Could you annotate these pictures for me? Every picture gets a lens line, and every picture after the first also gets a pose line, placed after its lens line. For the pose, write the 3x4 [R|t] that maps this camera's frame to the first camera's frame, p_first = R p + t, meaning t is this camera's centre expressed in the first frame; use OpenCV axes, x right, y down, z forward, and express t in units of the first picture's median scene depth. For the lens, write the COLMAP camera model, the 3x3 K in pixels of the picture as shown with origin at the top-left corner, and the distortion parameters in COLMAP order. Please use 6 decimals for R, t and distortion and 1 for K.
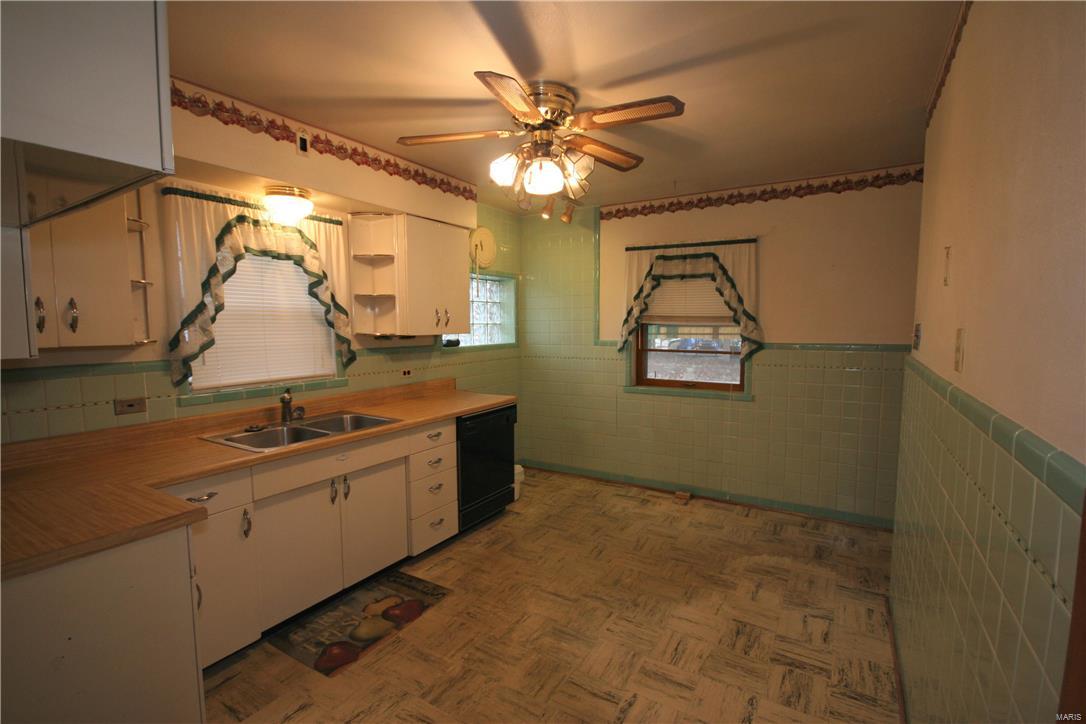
lens RADIAL K [[501.8, 0, 556.1], [0, 501.8, 367.9], [0, 0, 1]] dist [-0.004243, -0.001253]
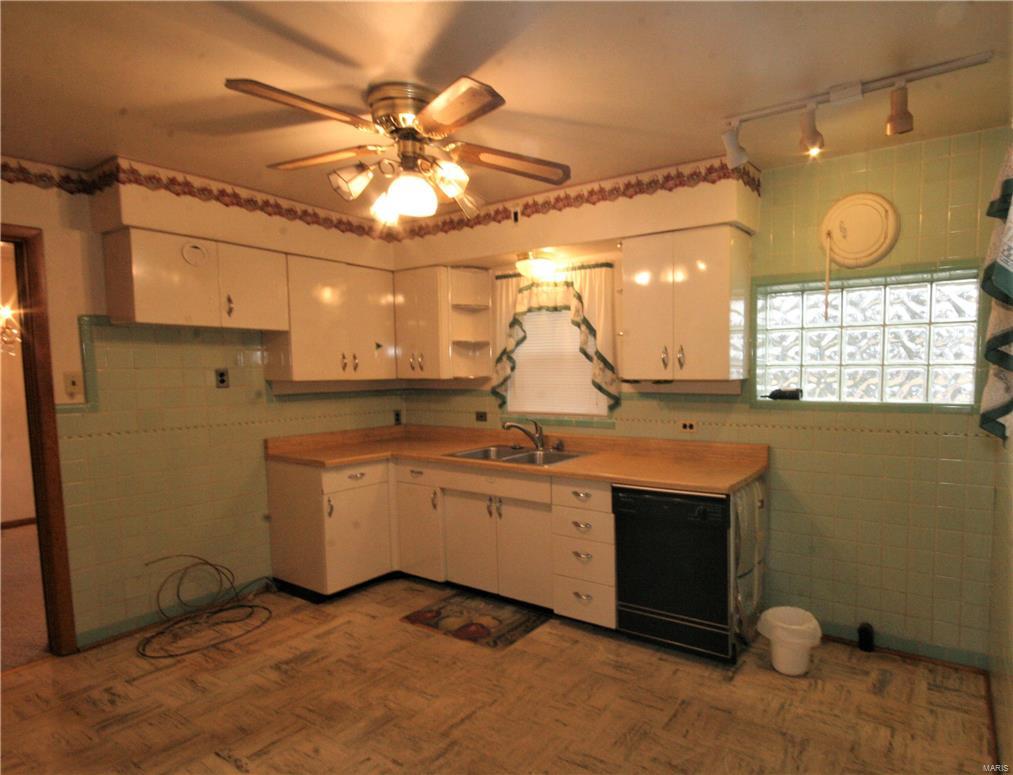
lens RADIAL K [[581.9, 0, 609.6], [0, 581.9, 410.1], [0, 0, 1]] dist [0.000163, 0.000998]
pose [[-0.022552, 0.078175, -0.996685, 0.864459], [-0.081795, 0.993452, 0.079772, -0.109433], [0.996394, 0.083323, -0.016010, 1.214973]]
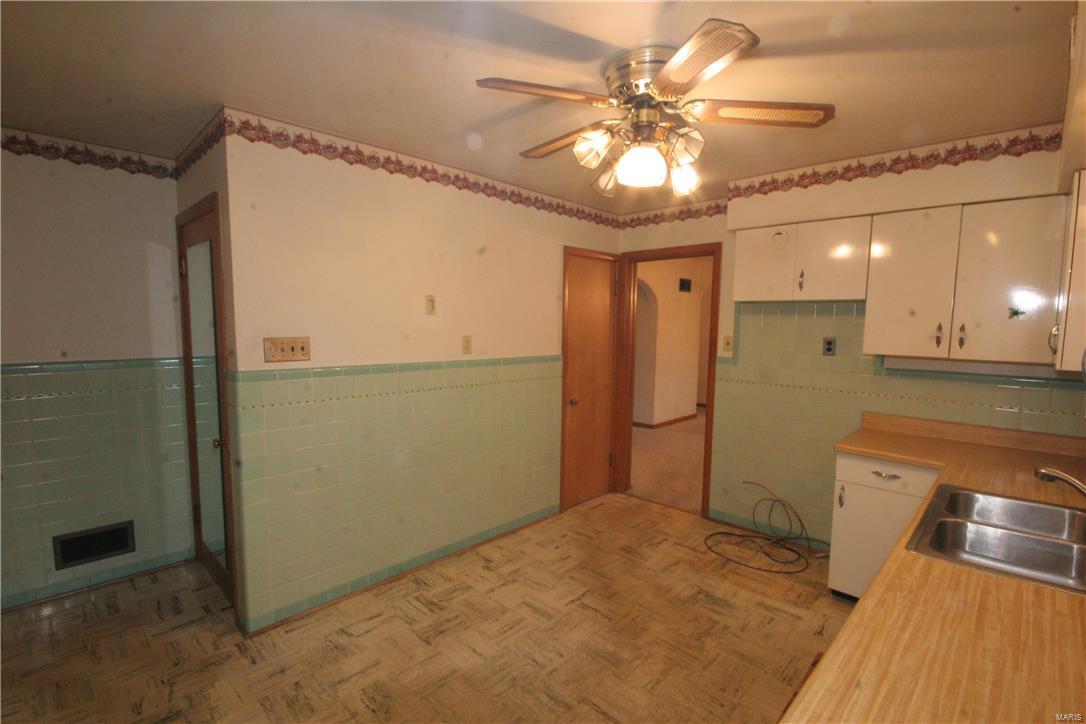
lens RADIAL K [[501.8, 0, 543.1], [0, 501.8, 369.1], [0, 0, 1]] dist [-0.004243, -0.001253]
pose [[-0.969700, -0.035559, 0.241697, -0.068970], [0.011166, 0.981865, 0.189254, -0.188968], [-0.244043, 0.186218, -0.951717, 1.653932]]
